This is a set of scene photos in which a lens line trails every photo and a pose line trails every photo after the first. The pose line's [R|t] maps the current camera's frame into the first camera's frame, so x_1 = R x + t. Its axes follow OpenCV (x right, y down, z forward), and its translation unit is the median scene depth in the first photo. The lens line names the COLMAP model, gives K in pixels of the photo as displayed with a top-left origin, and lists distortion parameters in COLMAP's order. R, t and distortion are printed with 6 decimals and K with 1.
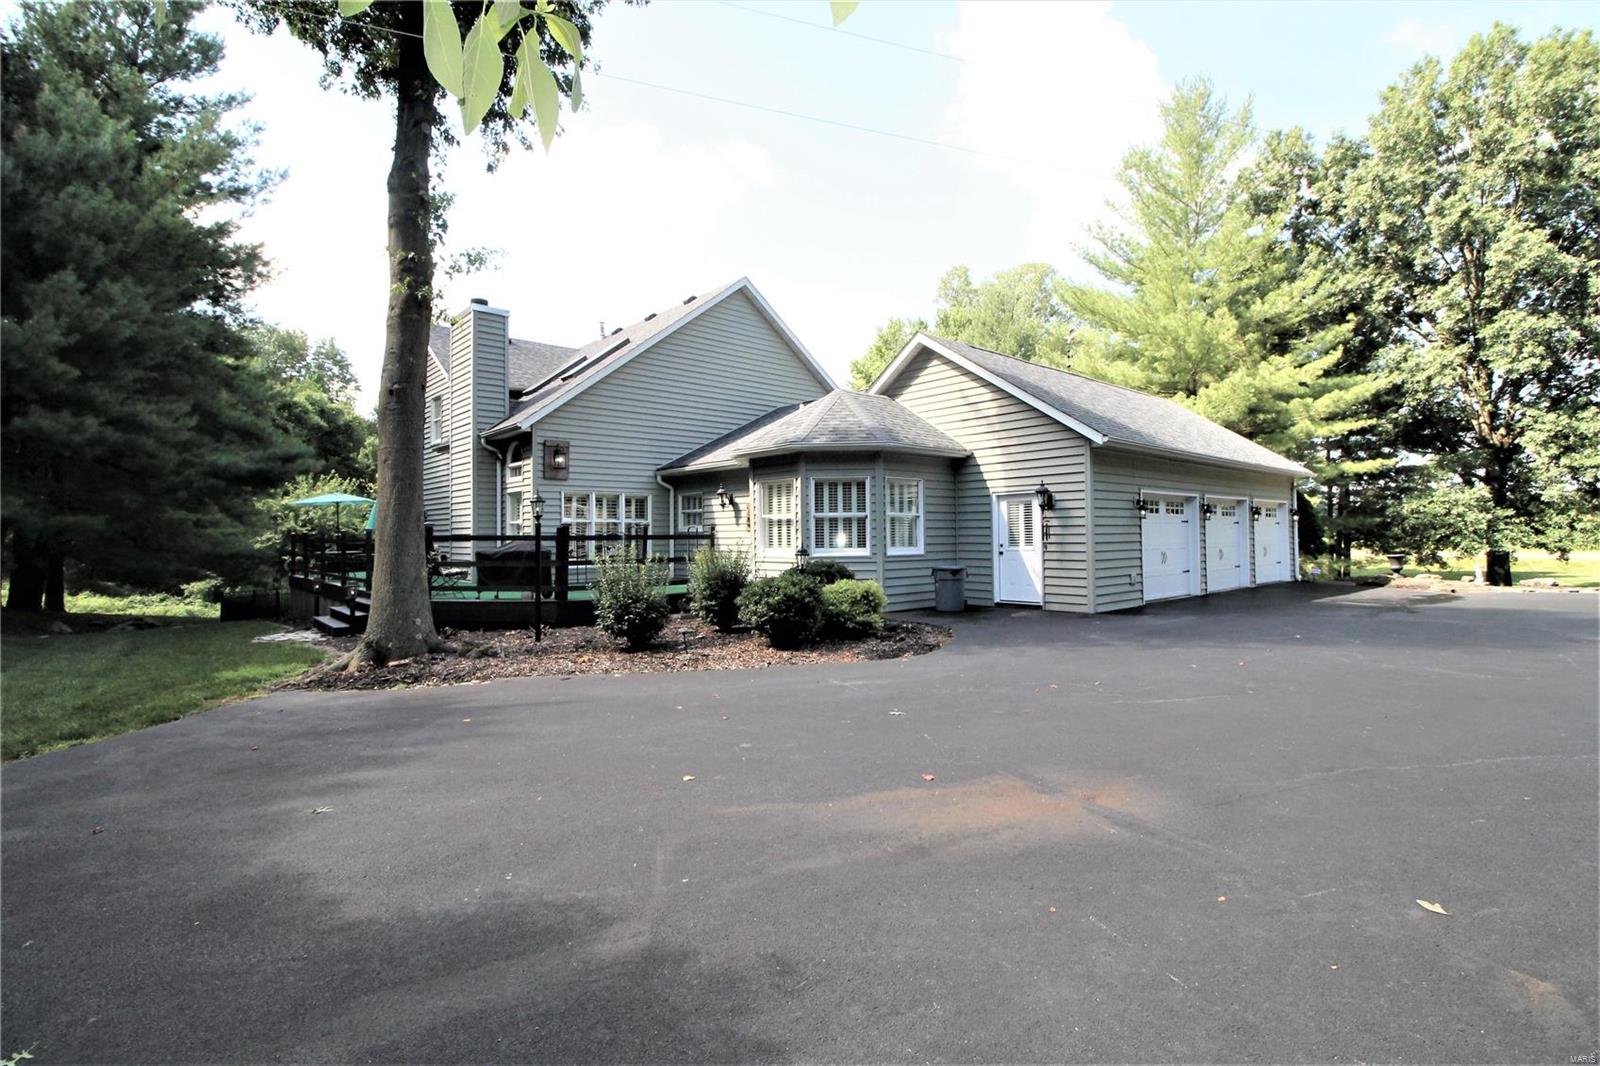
lens RADIAL K [[776.9, 0, 802.4], [0, 776.9, 534.7], [0, 0, 1]] dist [-0.010555, -0.003899]
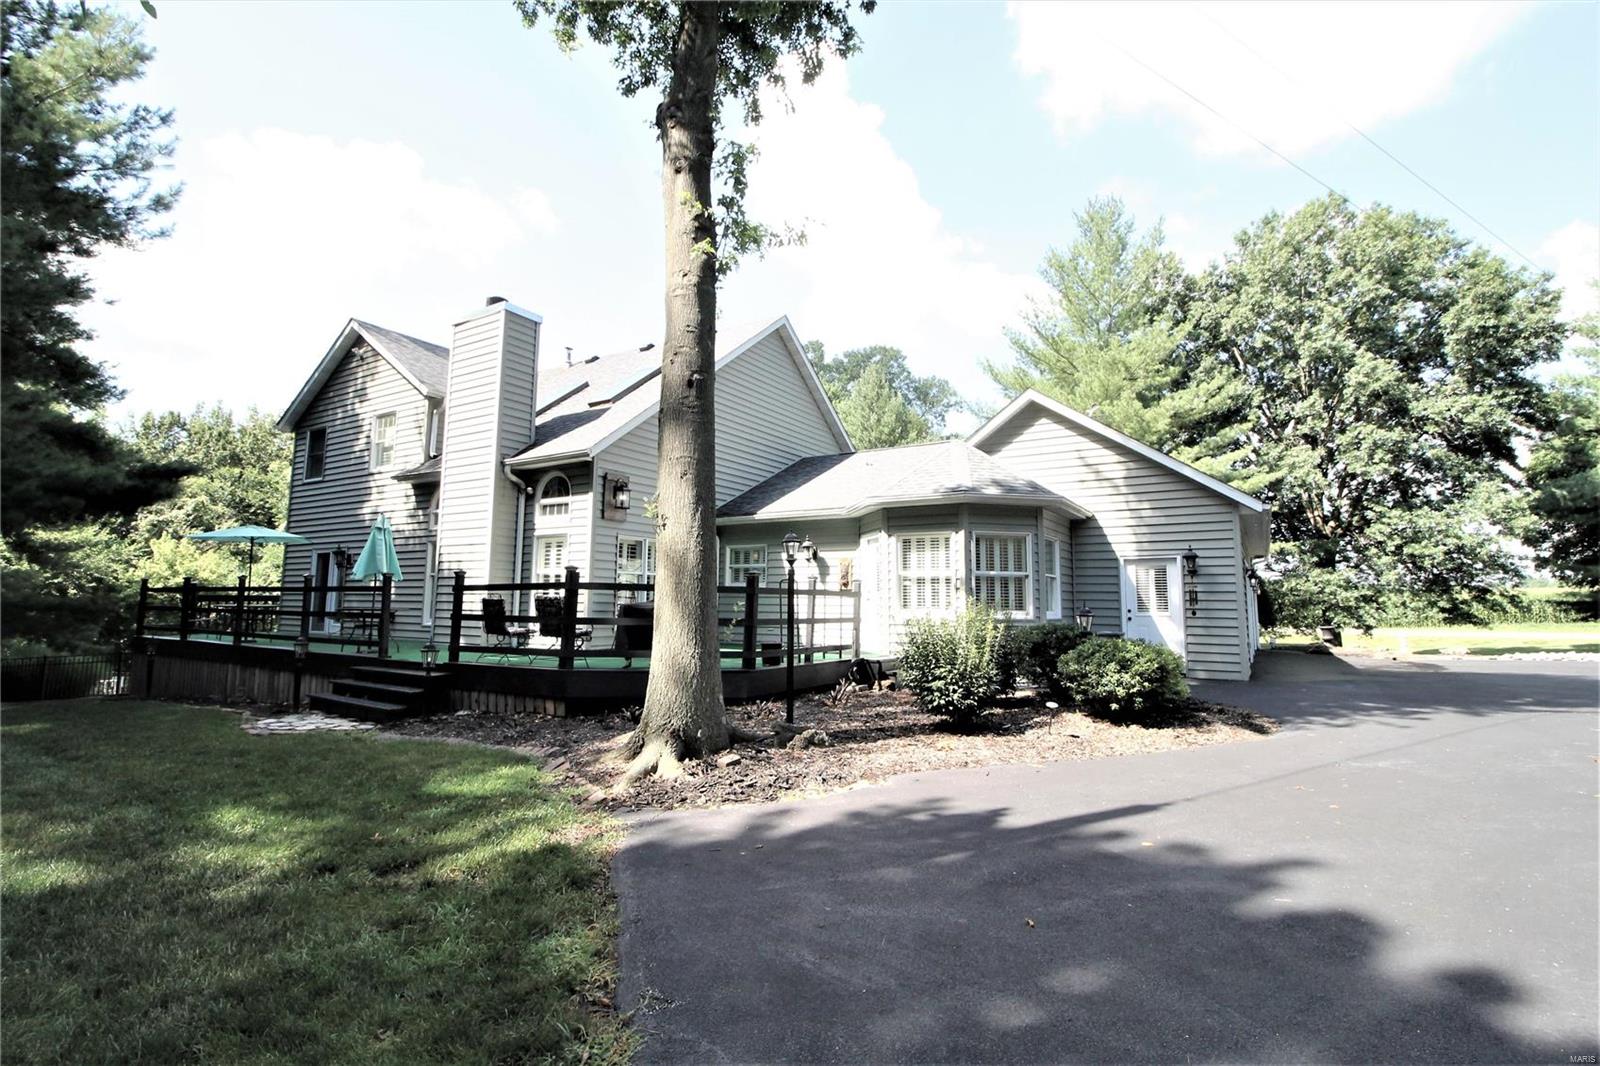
lens RADIAL K [[776.9, 0, 799.7], [0, 776.9, 530.0], [0, 0, 1]] dist [-0.010555, -0.003899]
pose [[0.958631, 0.048014, 0.280574, -0.364843], [-0.021538, 0.995081, -0.096698, 0.013858], [-0.283837, 0.086654, 0.954949, 0.159831]]
